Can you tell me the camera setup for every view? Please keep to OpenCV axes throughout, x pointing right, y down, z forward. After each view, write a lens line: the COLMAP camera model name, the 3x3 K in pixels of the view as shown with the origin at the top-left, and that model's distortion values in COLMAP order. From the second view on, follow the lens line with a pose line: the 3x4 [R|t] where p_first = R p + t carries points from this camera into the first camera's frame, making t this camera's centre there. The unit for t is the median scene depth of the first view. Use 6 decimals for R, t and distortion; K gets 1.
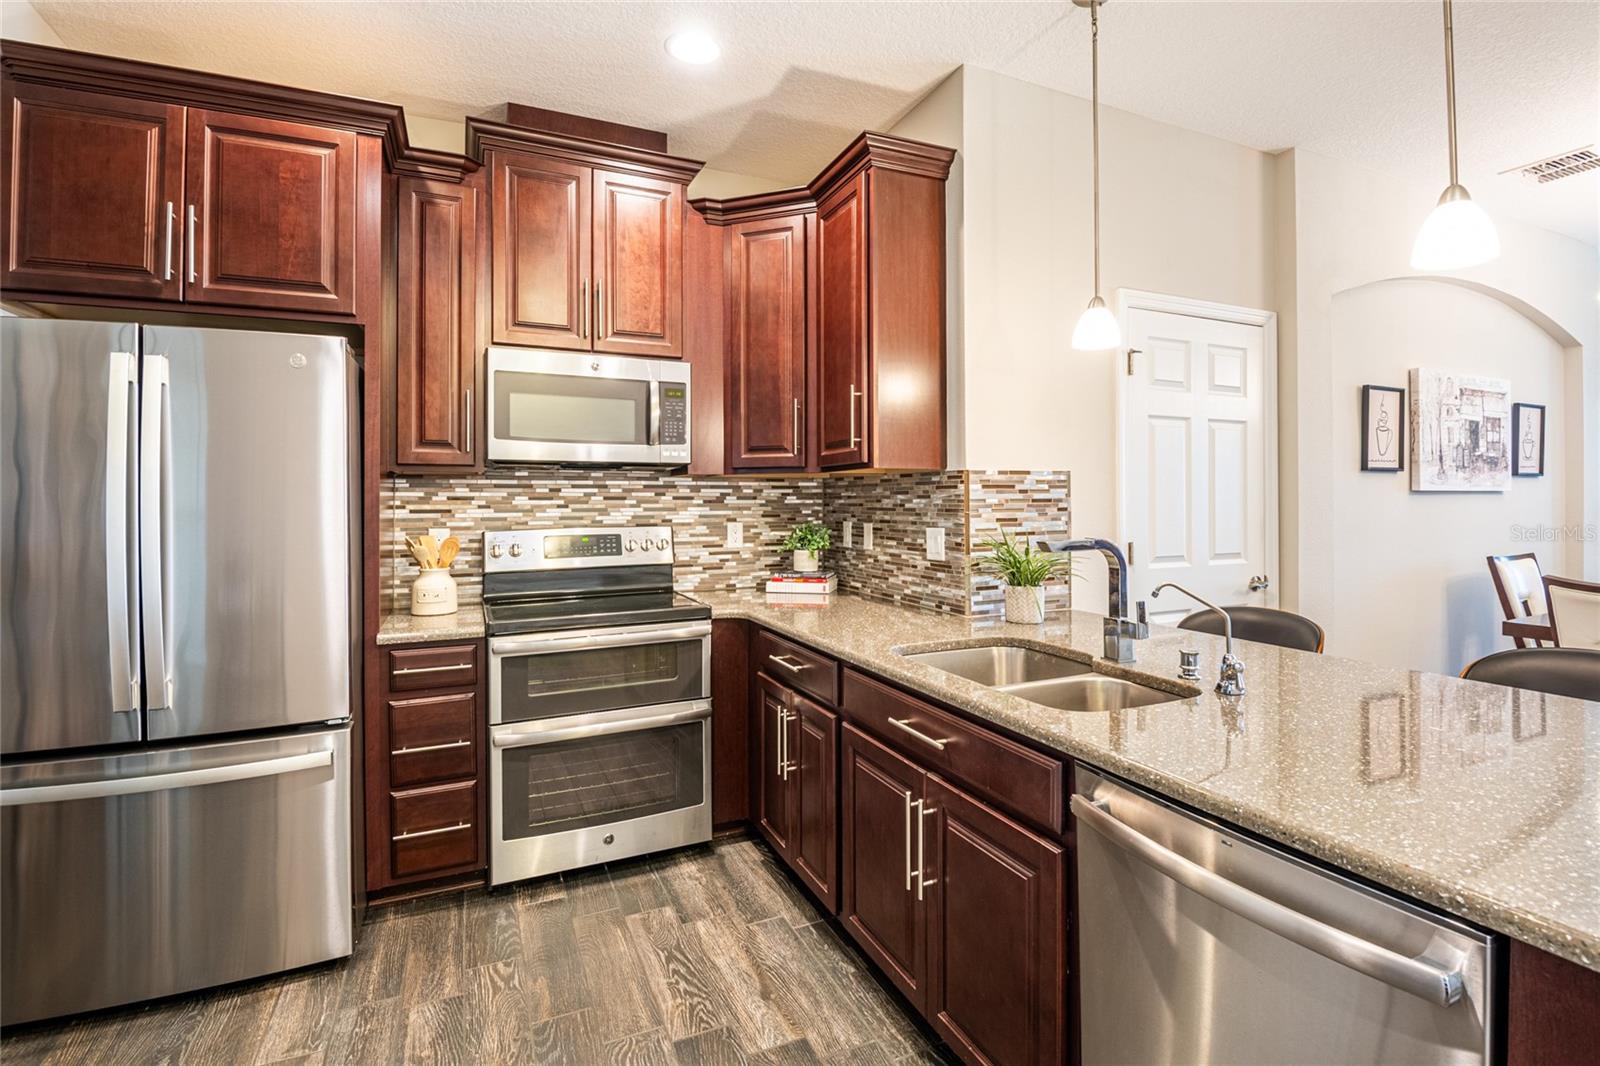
lens RADIAL K [[747.6, 0, 817.7], [0, 747.6, 501.9], [0, 0, 1]] dist [0.008353, -0.015275]
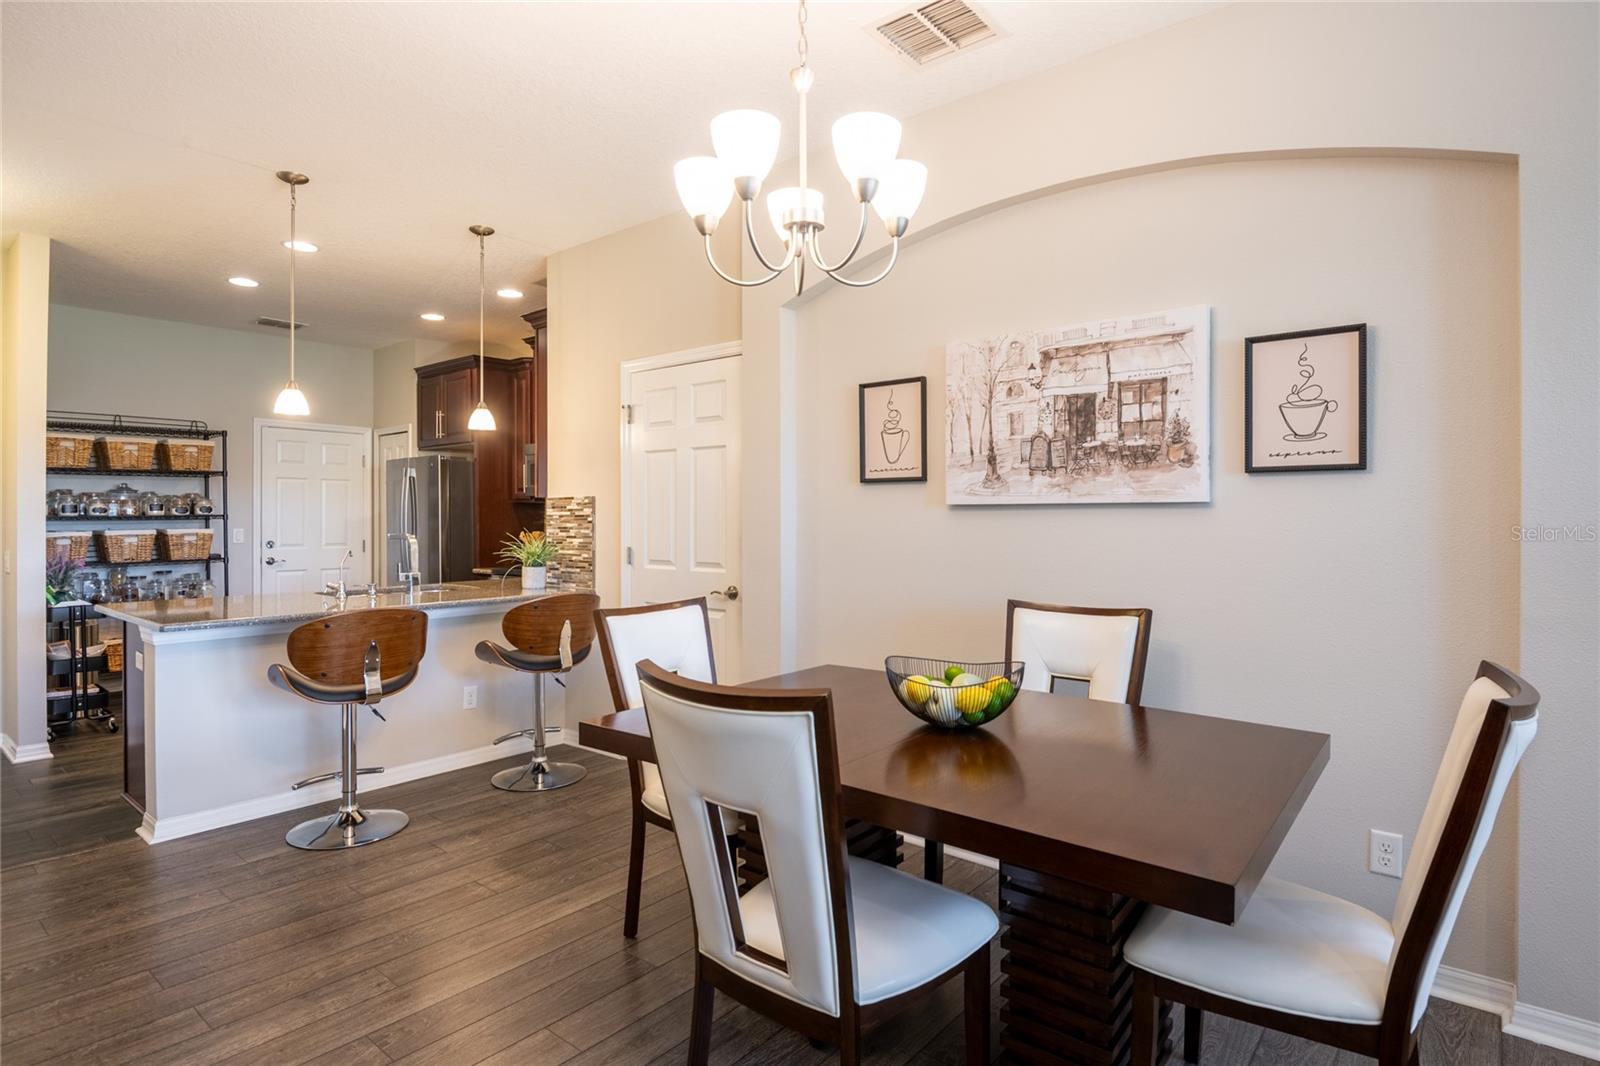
lens RADIAL K [[822.1, 0, 793.3], [0, 822.1, 522.4], [0, 0, 1]] dist [0.012567, -0.020732]
pose [[0.431385, 0.009389, -0.902119, 1.933126], [-0.005103, 0.999955, 0.007967, -0.003905], [0.902154, 0.001167, 0.431413, 0.642756]]
